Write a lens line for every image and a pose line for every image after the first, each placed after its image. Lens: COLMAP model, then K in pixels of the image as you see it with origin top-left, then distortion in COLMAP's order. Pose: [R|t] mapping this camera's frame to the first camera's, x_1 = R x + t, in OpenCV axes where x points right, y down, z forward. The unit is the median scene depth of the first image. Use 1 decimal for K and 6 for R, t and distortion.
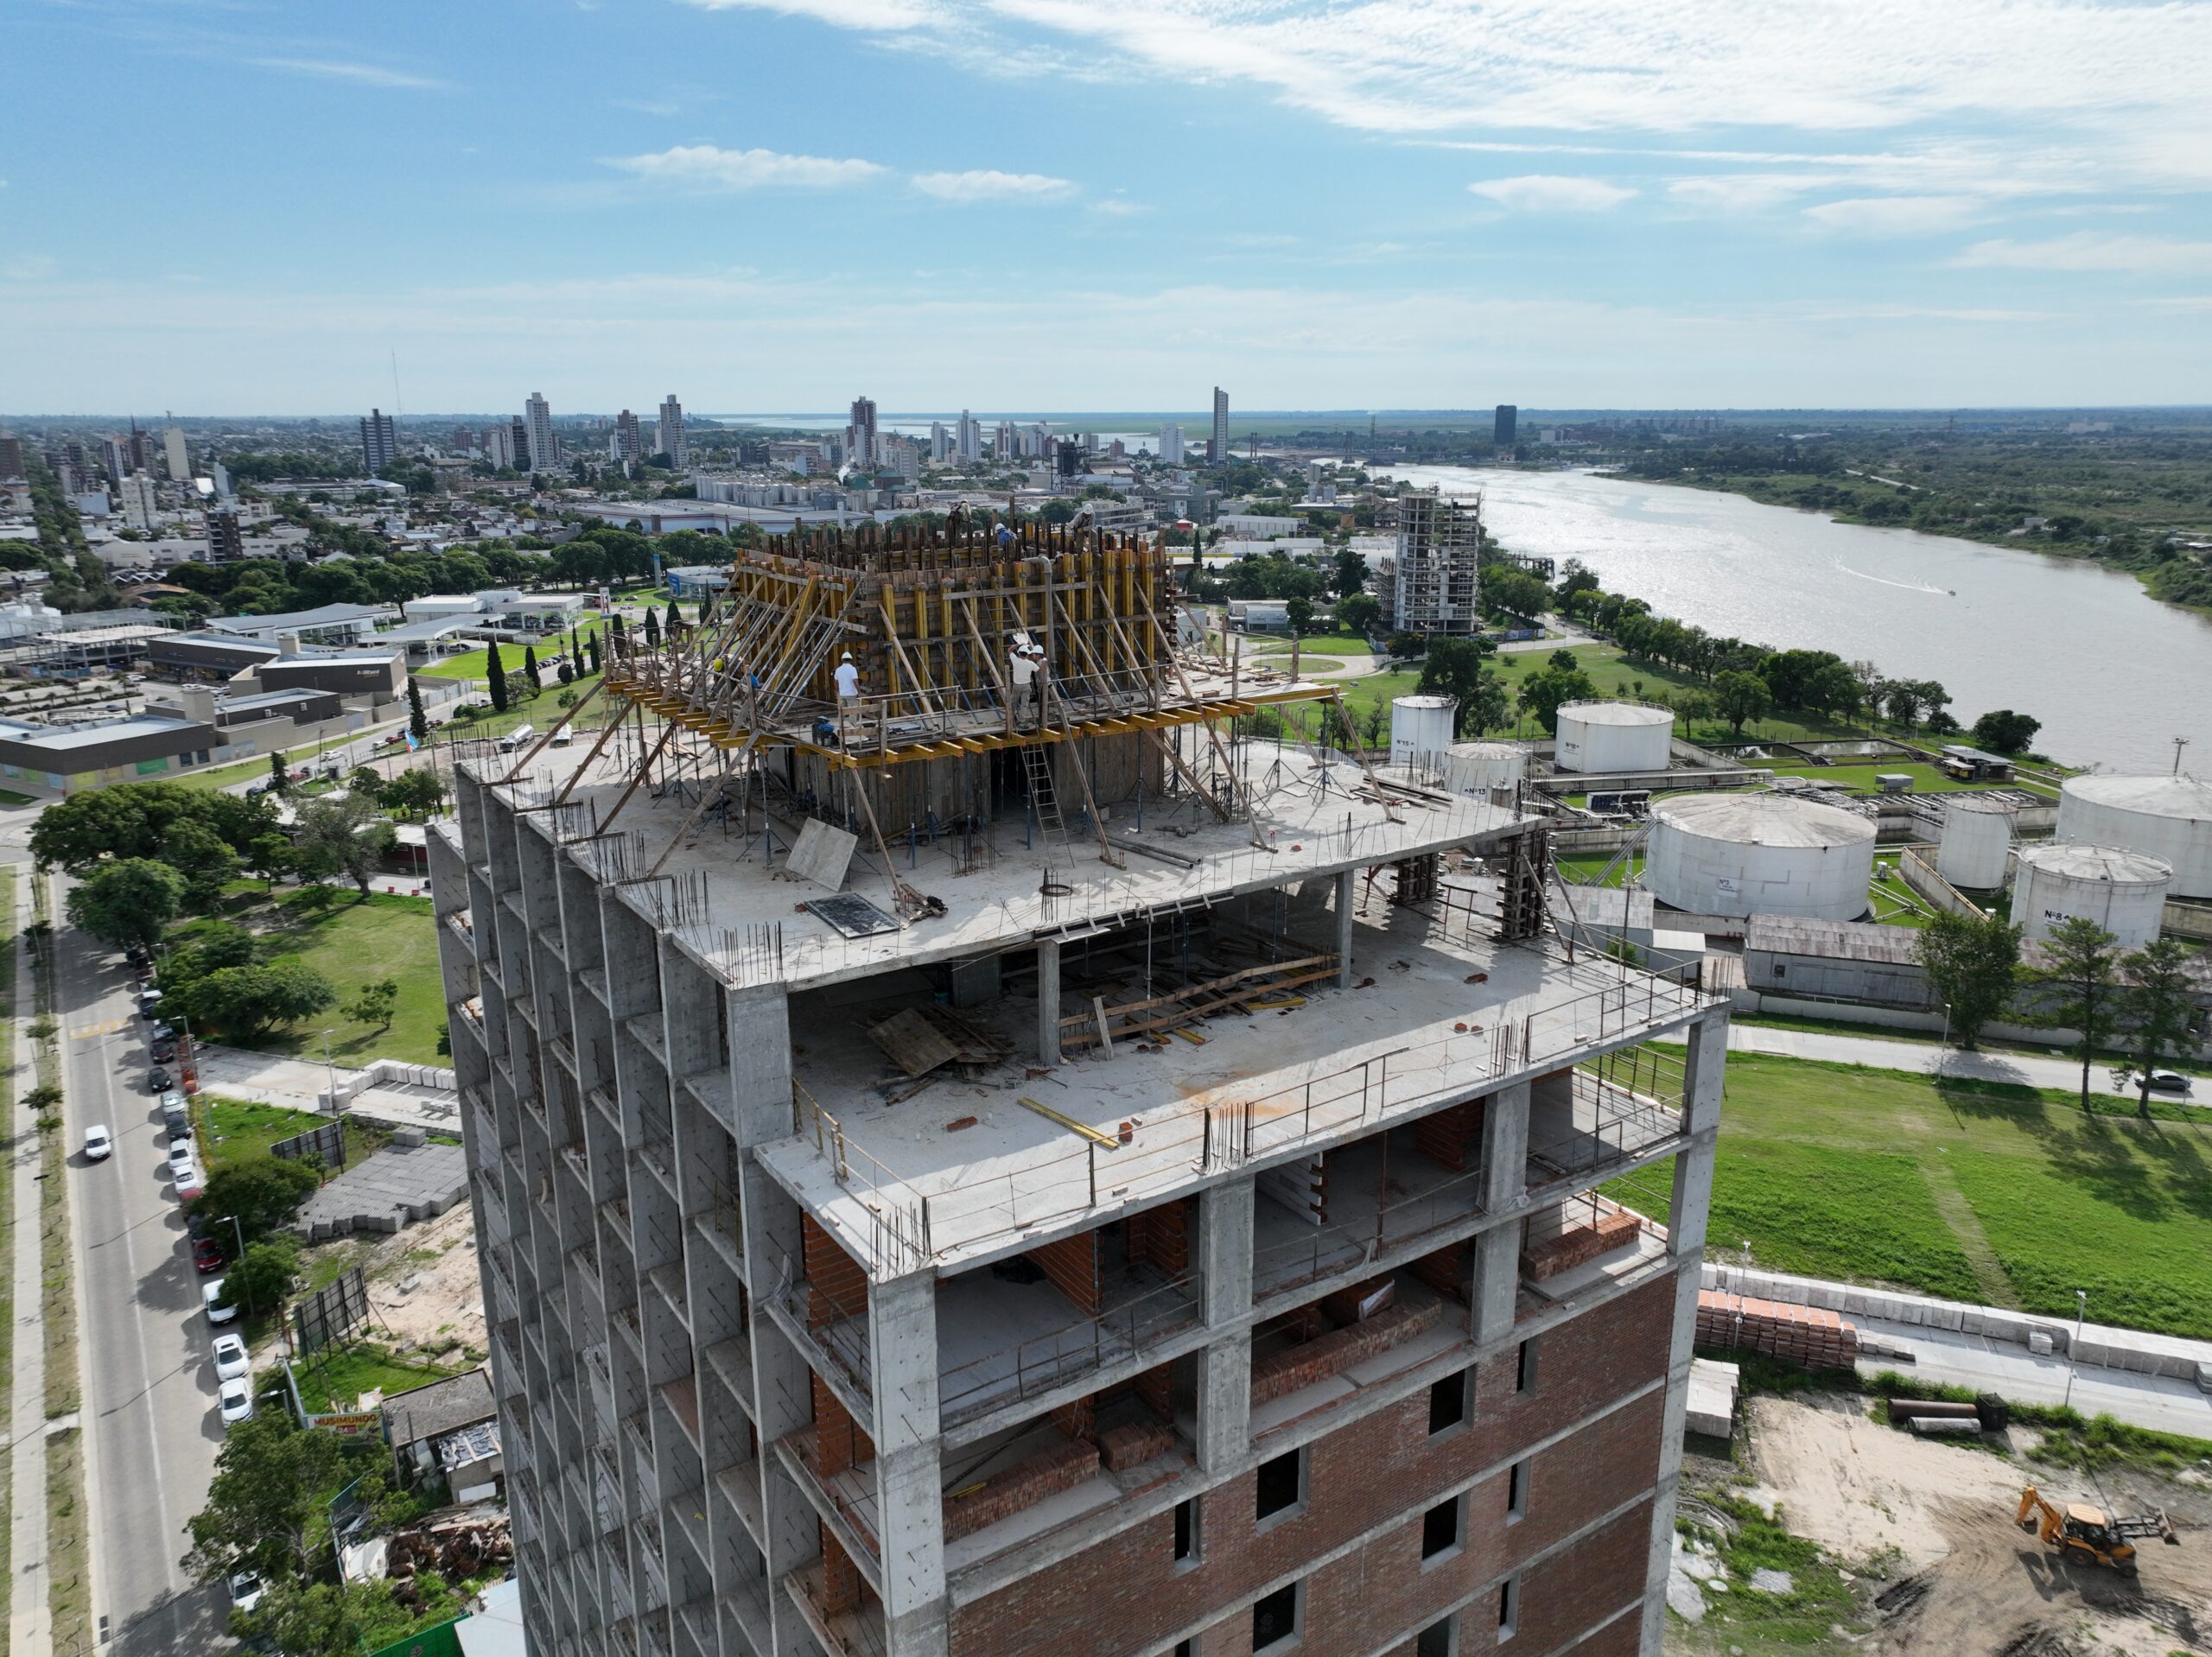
lens RADIAL K [[1554.0, 0, 1106.0], [0, 1554.0, 828.5], [0, 0, 1]] dist [0.010384, 0.000989]
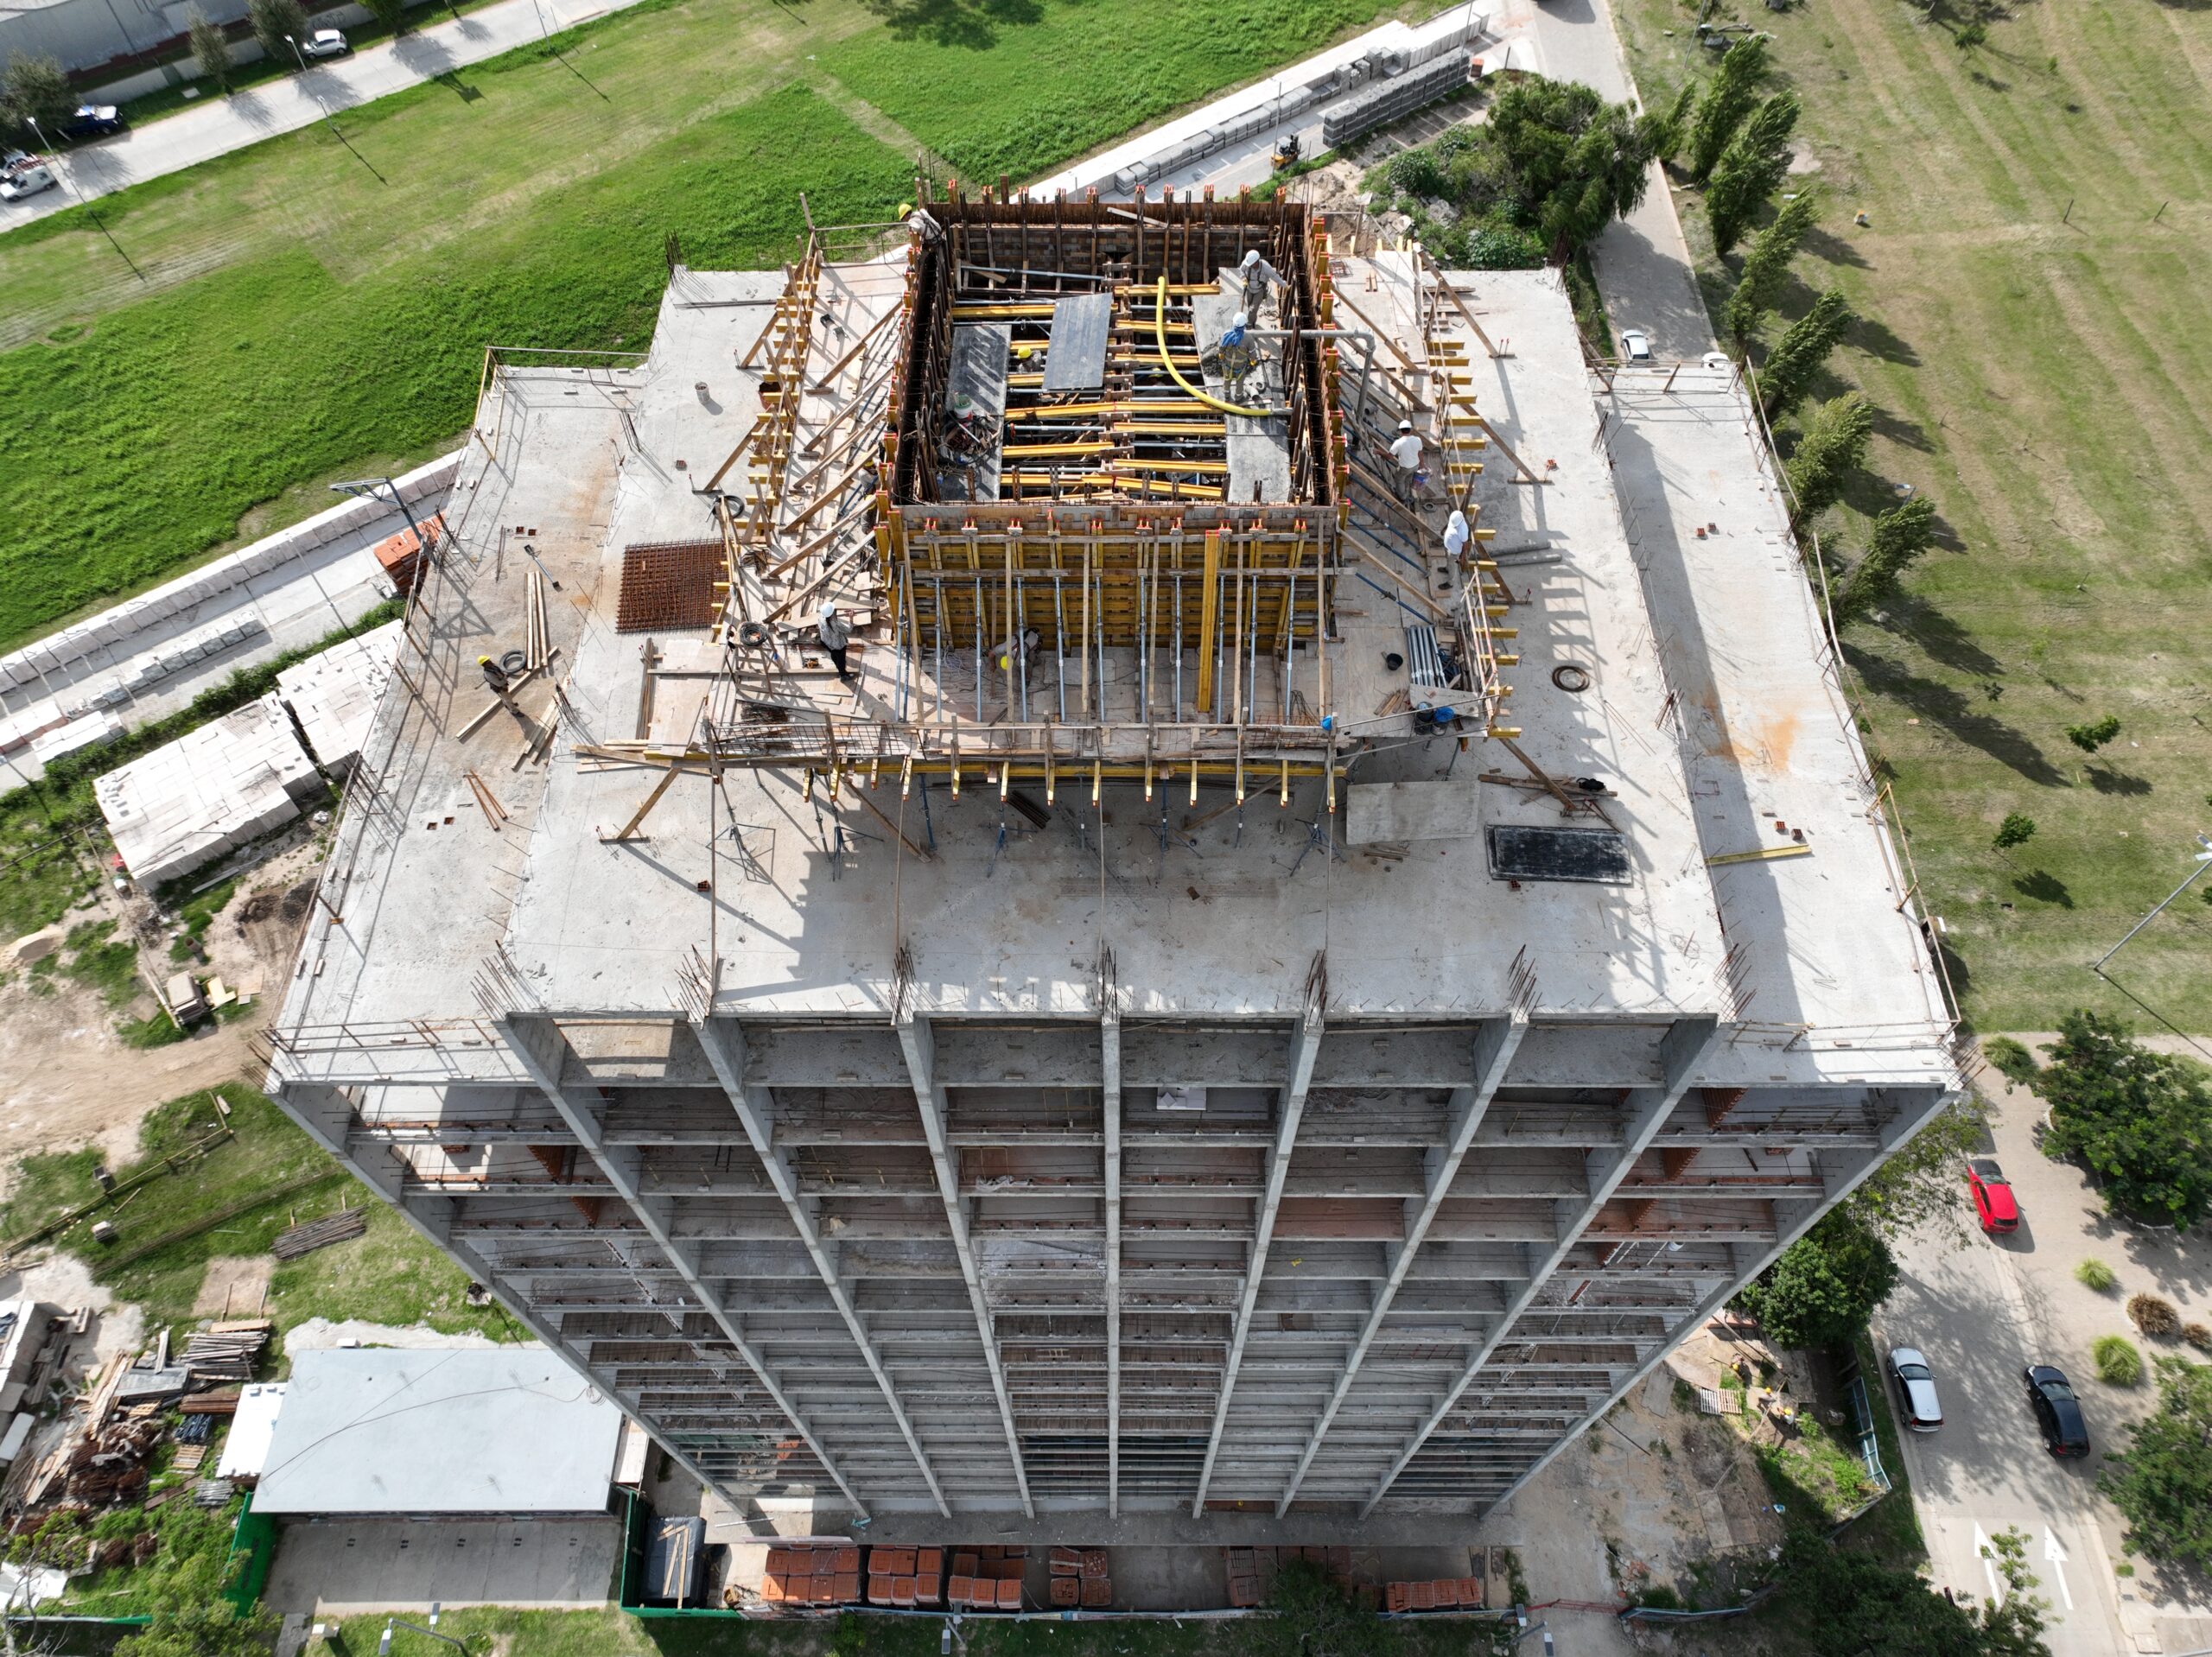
lens RADIAL K [[1554.0, 0, 1106.0], [0, 1554.0, 828.5], [0, 0, 1]] dist [0.010384, 0.000989]
pose [[0.560991, -0.691275, 0.455442, -0.651898], [0.219989, 0.654877, 0.723009, -0.617382], [-0.798056, -0.305410, 0.519453, 0.643817]]
